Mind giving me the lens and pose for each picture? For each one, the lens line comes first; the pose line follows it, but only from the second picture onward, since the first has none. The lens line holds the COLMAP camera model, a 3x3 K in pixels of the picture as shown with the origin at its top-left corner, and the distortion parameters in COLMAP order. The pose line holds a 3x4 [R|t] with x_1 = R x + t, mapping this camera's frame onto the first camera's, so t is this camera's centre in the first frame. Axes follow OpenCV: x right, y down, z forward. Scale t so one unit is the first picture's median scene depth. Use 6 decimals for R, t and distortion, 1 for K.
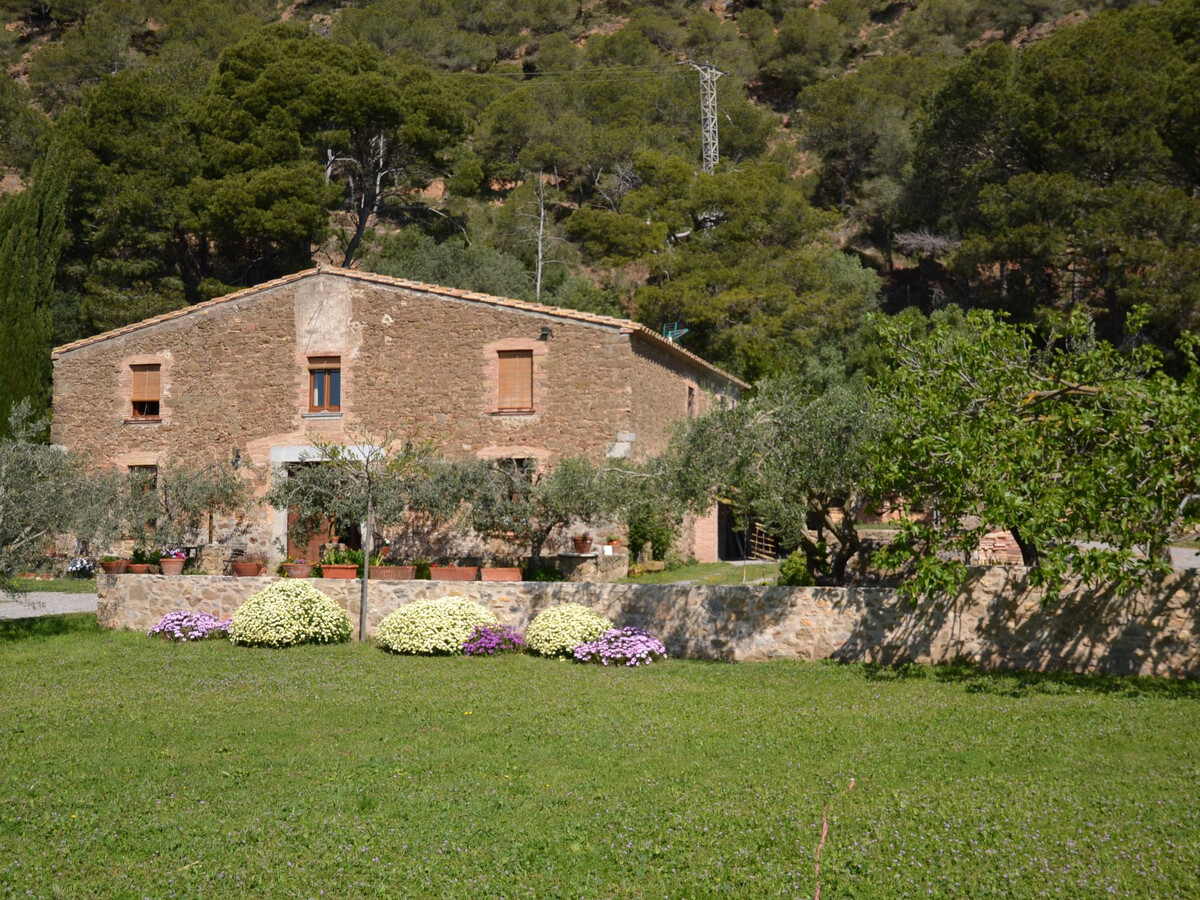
lens RADIAL K [[1393.9, 0, 600.0], [0, 1393.9, 450.0], [0, 0, 1]] dist [0.007597, 0.016723]
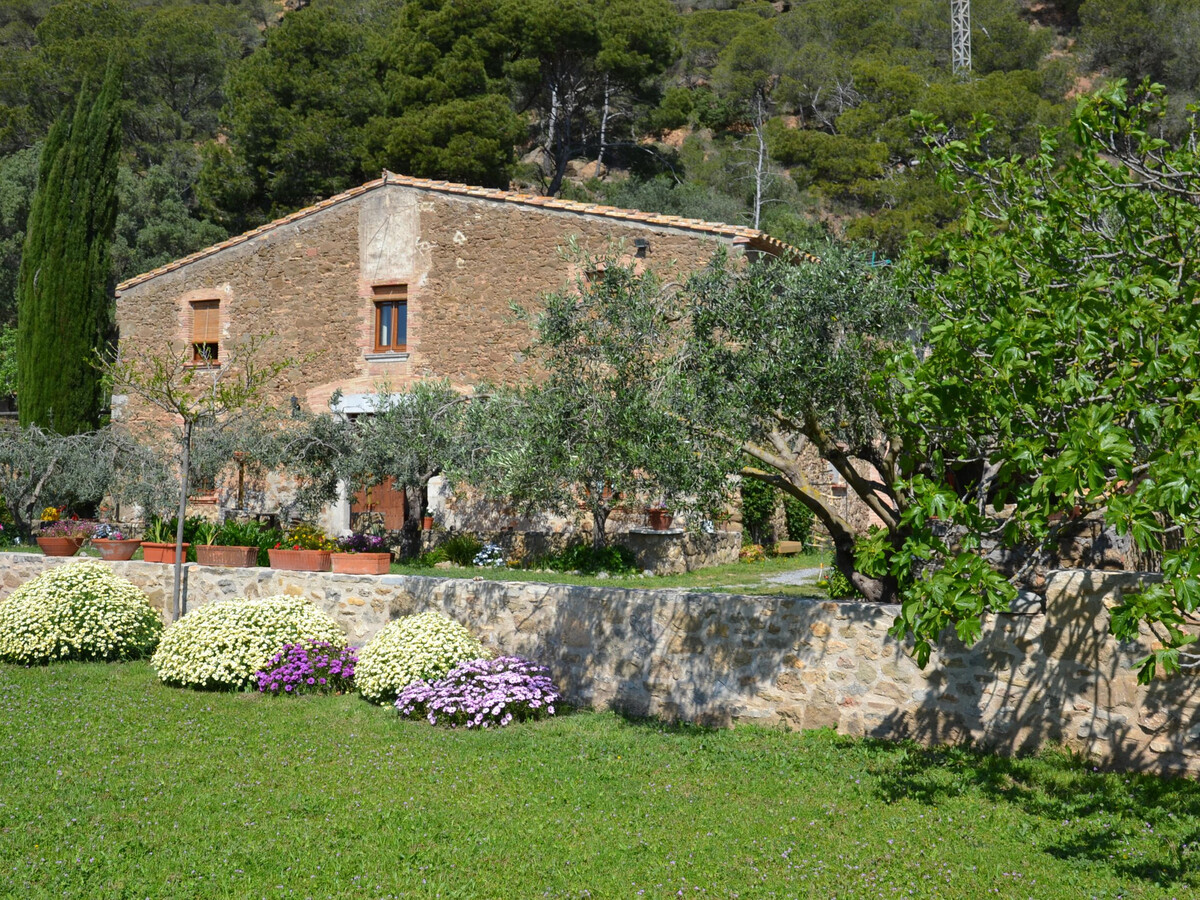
lens RADIAL K [[1393.9, 0, 600.0], [0, 1393.9, 450.0], [0, 0, 1]] dist [0.007597, 0.016723]
pose [[0.977836, 0.006709, -0.209264, 0.097602], [-0.002371, 0.999777, 0.020974, 0.012858], [0.209358, -0.020013, 0.977634, 0.219450]]
